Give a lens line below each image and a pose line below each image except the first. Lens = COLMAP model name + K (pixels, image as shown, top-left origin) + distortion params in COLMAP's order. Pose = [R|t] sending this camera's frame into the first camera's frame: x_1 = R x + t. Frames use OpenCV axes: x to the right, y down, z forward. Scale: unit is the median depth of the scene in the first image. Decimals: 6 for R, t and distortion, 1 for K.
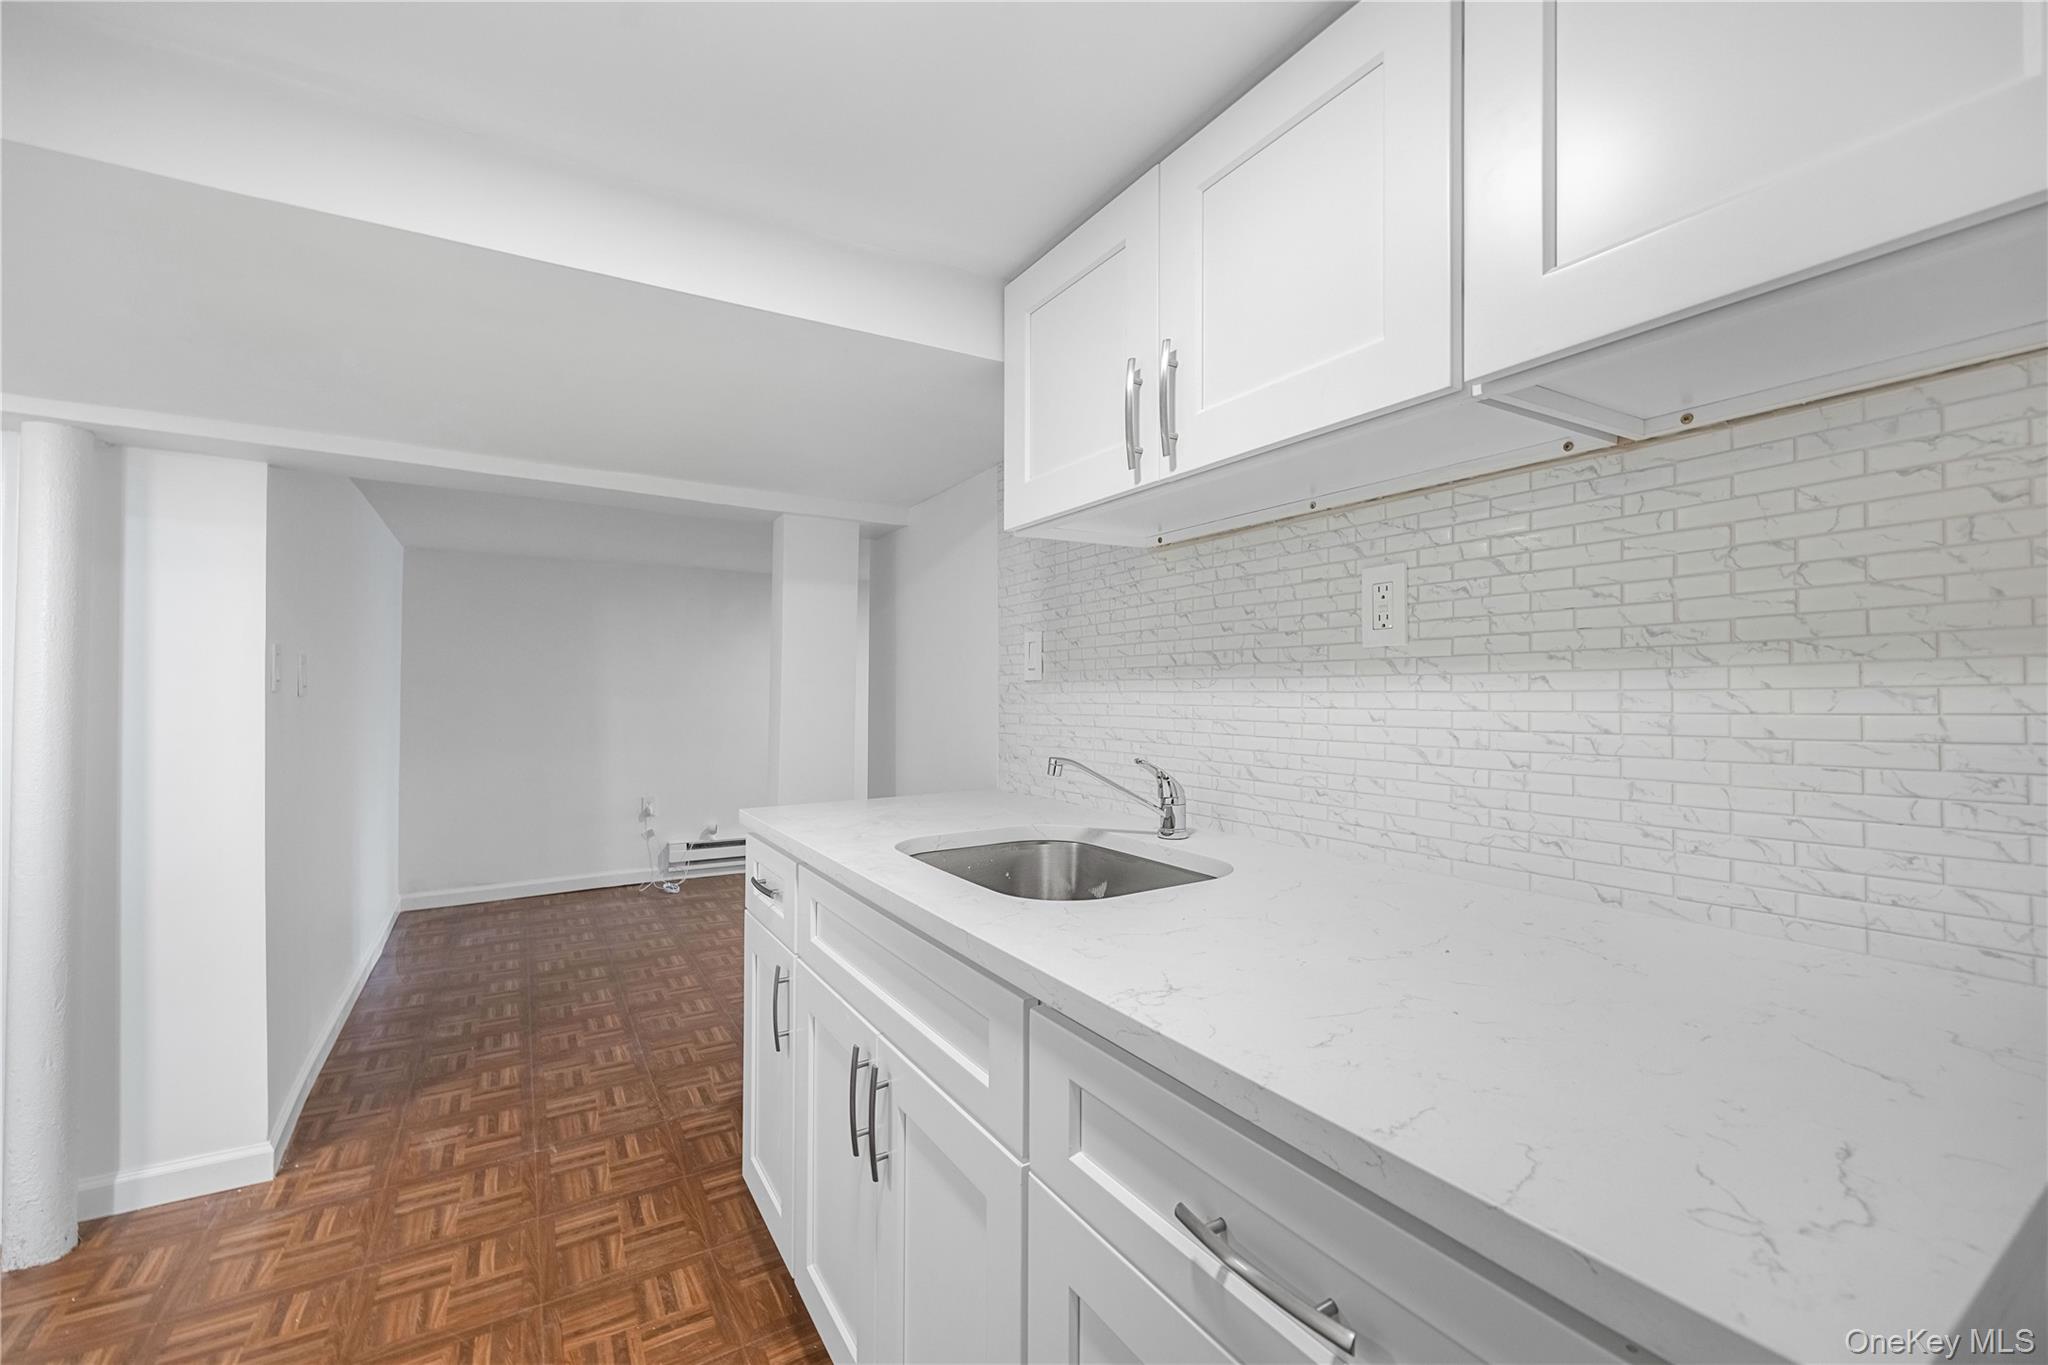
lens RADIAL K [[842.8, 0, 1019.6], [0, 842.8, 685.2], [0, 0, 1]] dist [-0.004318, 0.000367]
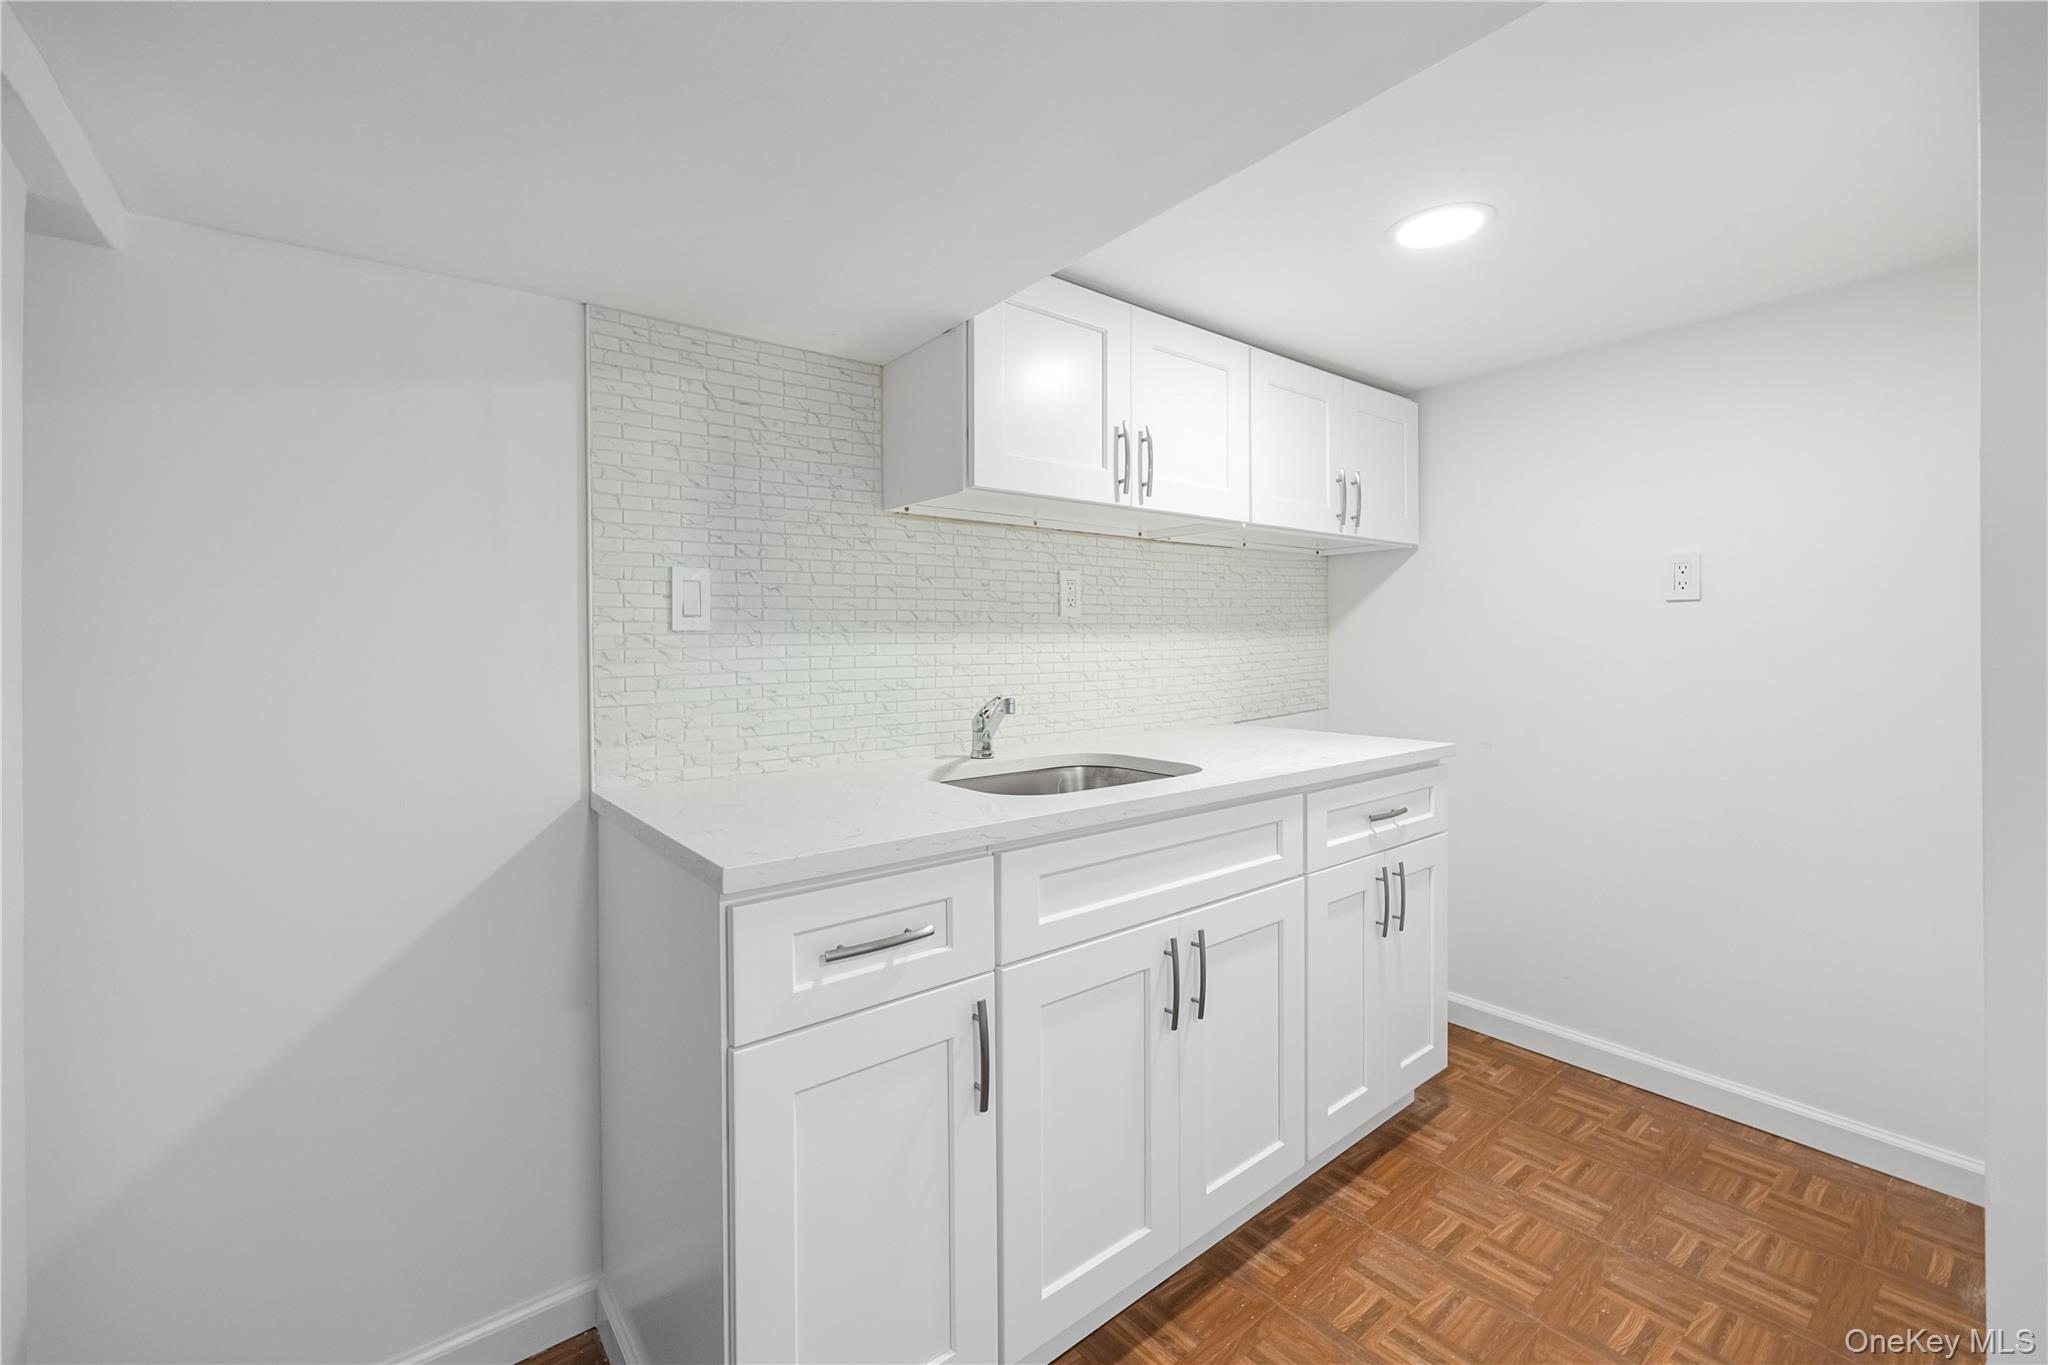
lens RADIAL K [[842.8, 0, 1021.4], [0, 842.8, 663.9], [0, 0, 1]] dist [-0.004318, 0.000367]
pose [[-0.119483, -0.020321, 0.992628, -1.105525], [0.001566, 0.999785, 0.020656, 0.013458], [-0.992835, 0.004023, -0.119426, 1.117404]]
